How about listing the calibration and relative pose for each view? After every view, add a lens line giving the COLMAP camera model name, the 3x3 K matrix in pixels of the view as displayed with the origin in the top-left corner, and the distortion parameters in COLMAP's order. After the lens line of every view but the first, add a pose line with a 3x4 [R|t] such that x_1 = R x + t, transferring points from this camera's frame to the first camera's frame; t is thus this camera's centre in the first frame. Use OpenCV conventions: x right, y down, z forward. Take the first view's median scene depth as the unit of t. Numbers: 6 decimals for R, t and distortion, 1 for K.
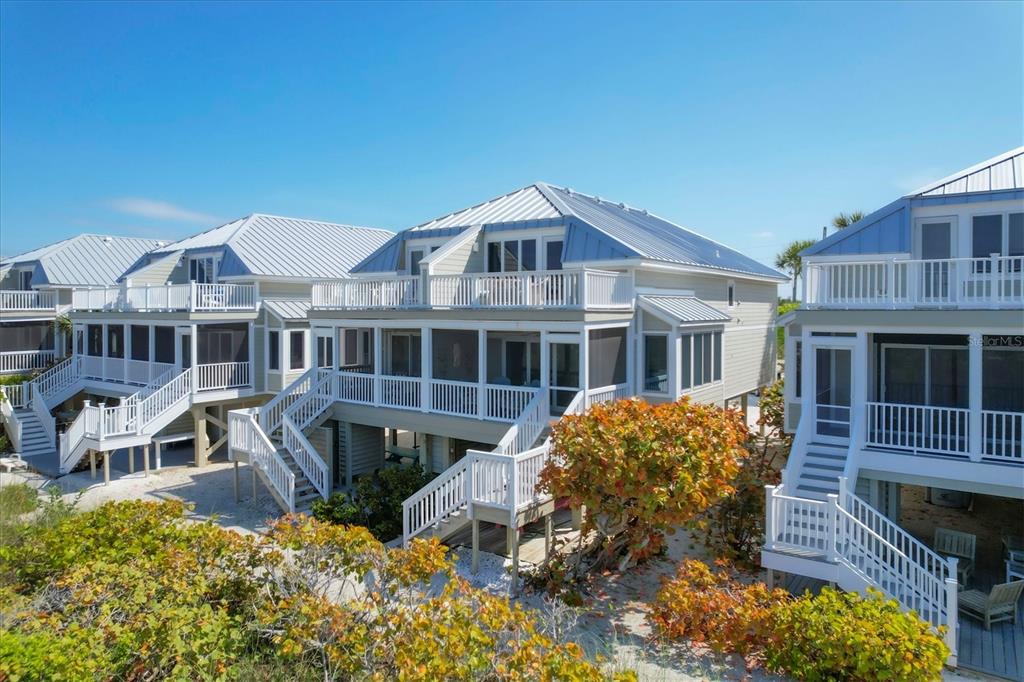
lens RADIAL K [[650.8, 0, 512.0], [0, 650.8, 341.0], [0, 0, 1]] dist [-0.133754, 0.032475]
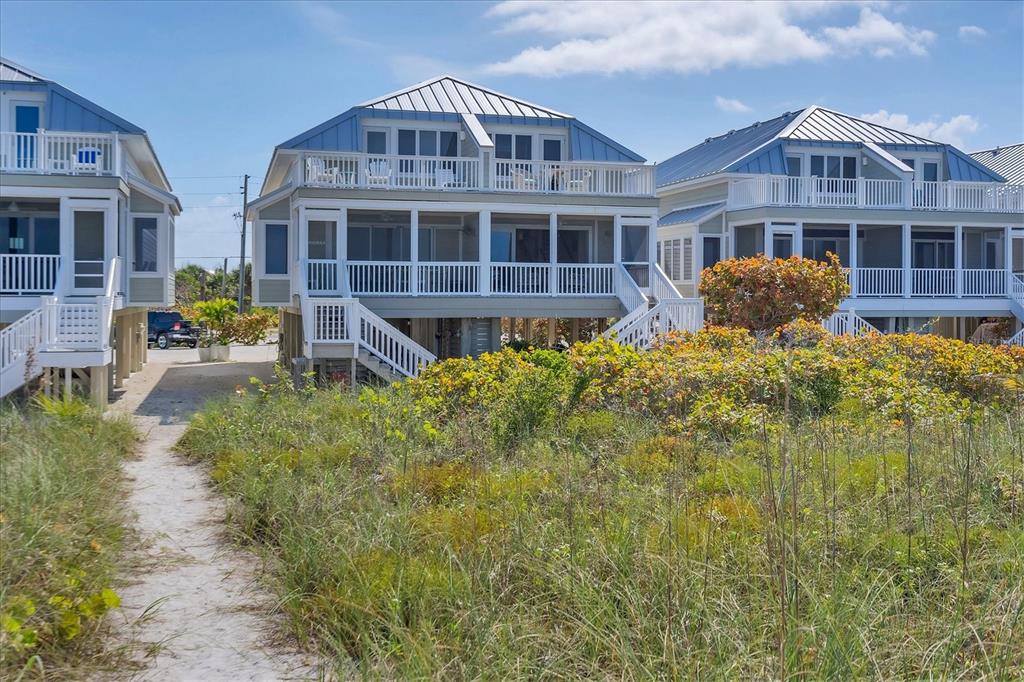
lens RADIAL K [[1039.3, 0, 509.4], [0, 1039.3, 317.6], [0, 0, 1]] dist [0.011438, 0.004114]
pose [[0.630258, -0.012258, 0.776289, -1.346961], [0.033353, 0.999380, -0.011299, 0.162488], [-0.775669, 0.033013, 0.630276, -0.032416]]
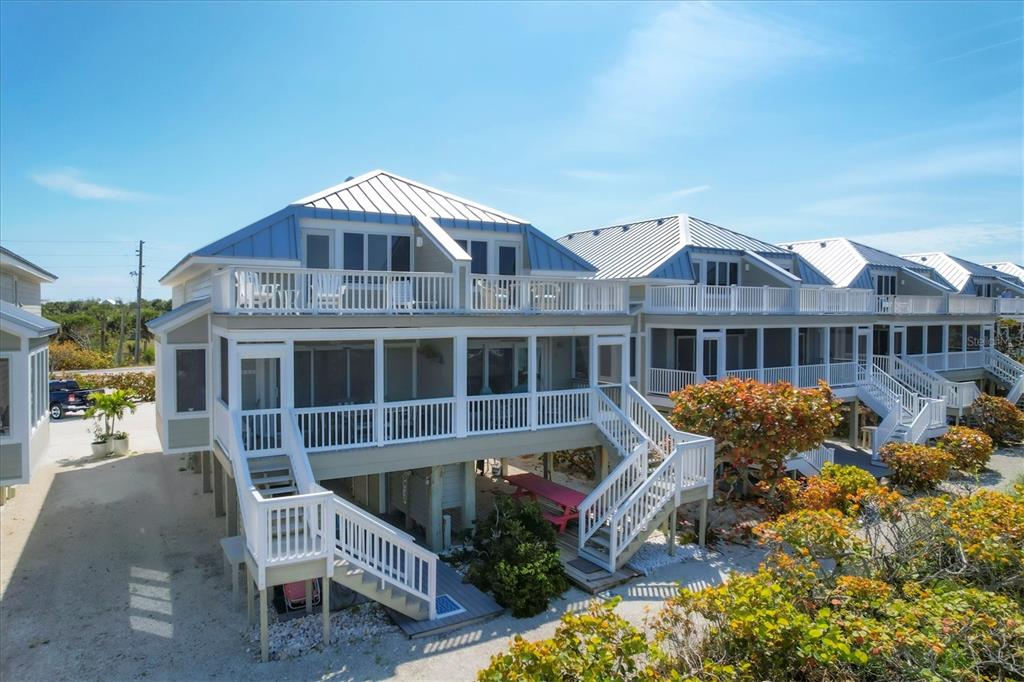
lens RADIAL K [[654.3, 0, 503.7], [0, 654.3, 336.4], [0, 0, 1]] dist [-0.045576, 0.034348]
pose [[0.406061, -0.031406, 0.913306, -0.878169], [0.040014, 0.999062, 0.016565, -0.032074], [-0.912970, 0.029819, 0.406936, 0.601866]]
